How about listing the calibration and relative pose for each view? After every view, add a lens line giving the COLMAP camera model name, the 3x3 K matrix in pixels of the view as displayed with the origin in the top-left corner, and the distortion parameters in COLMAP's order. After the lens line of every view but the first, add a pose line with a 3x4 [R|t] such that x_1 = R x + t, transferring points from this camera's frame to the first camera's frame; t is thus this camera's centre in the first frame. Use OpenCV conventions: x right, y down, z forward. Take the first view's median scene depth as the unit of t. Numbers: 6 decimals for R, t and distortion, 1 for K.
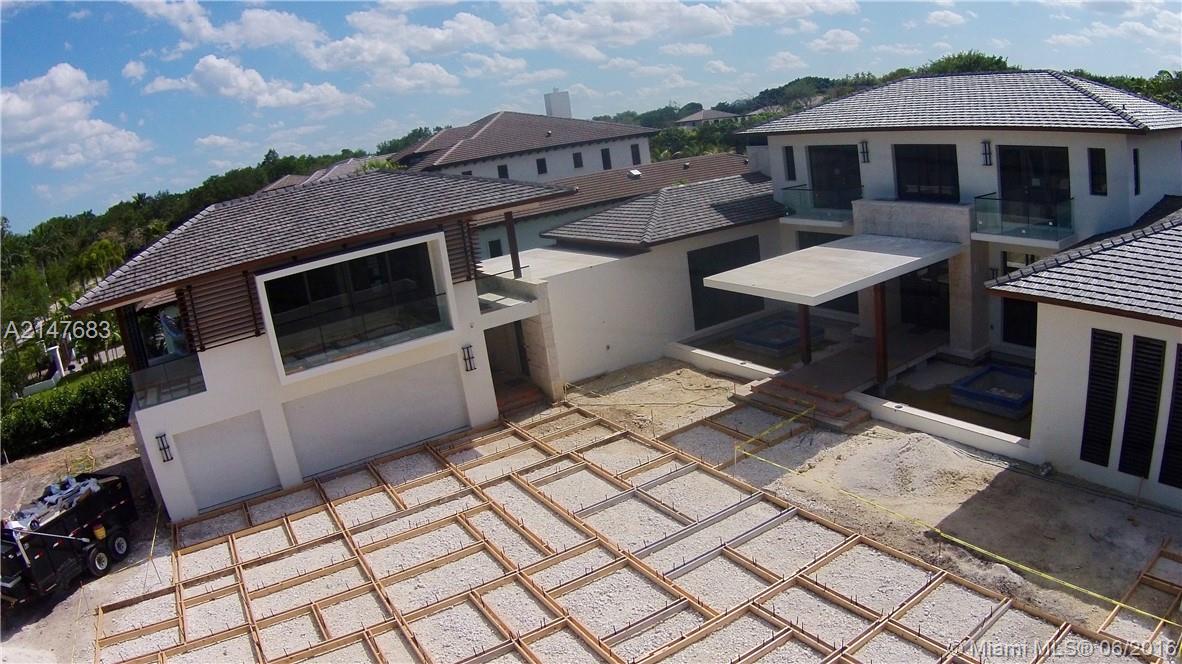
lens RADIAL K [[743.2, 0, 591.0], [0, 743.2, 332.0], [0, 0, 1]] dist [-0.318206, 0.094709]
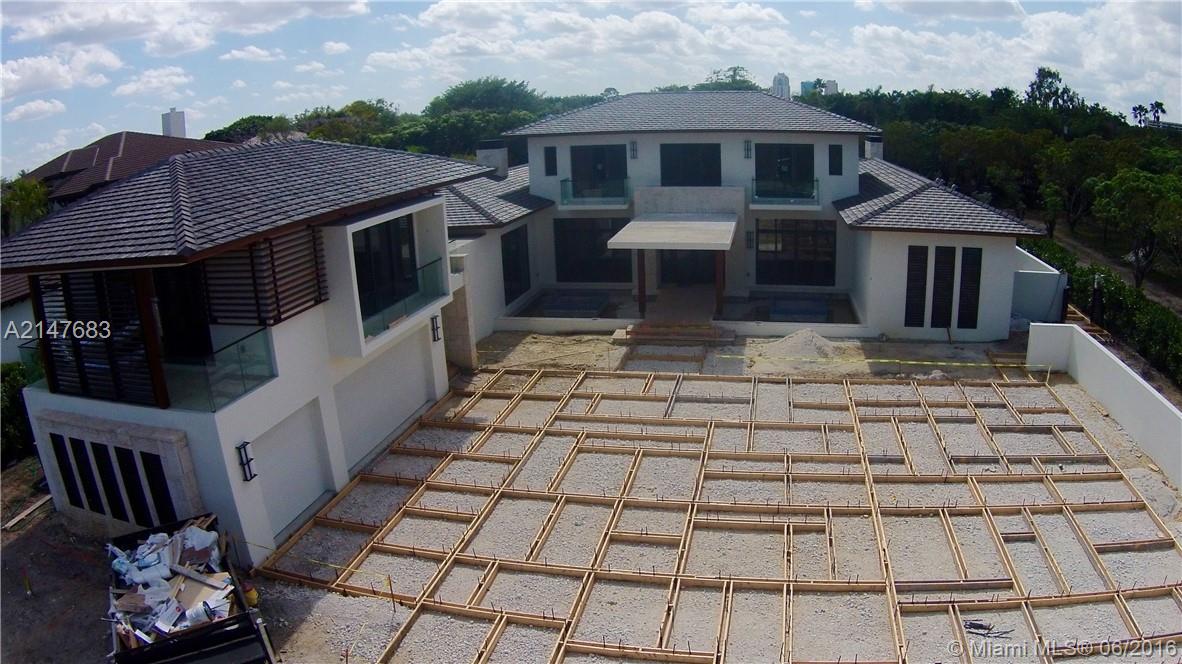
lens RADIAL K [[743.2, 0, 591.0], [0, 743.2, 332.0], [0, 0, 1]] dist [-0.318206, 0.094709]
pose [[0.714234, -0.095787, 0.693321, -0.771445], [0.132326, 0.991206, 0.000625, 0.074260], [-0.687284, 0.091298, 0.720628, 0.155044]]
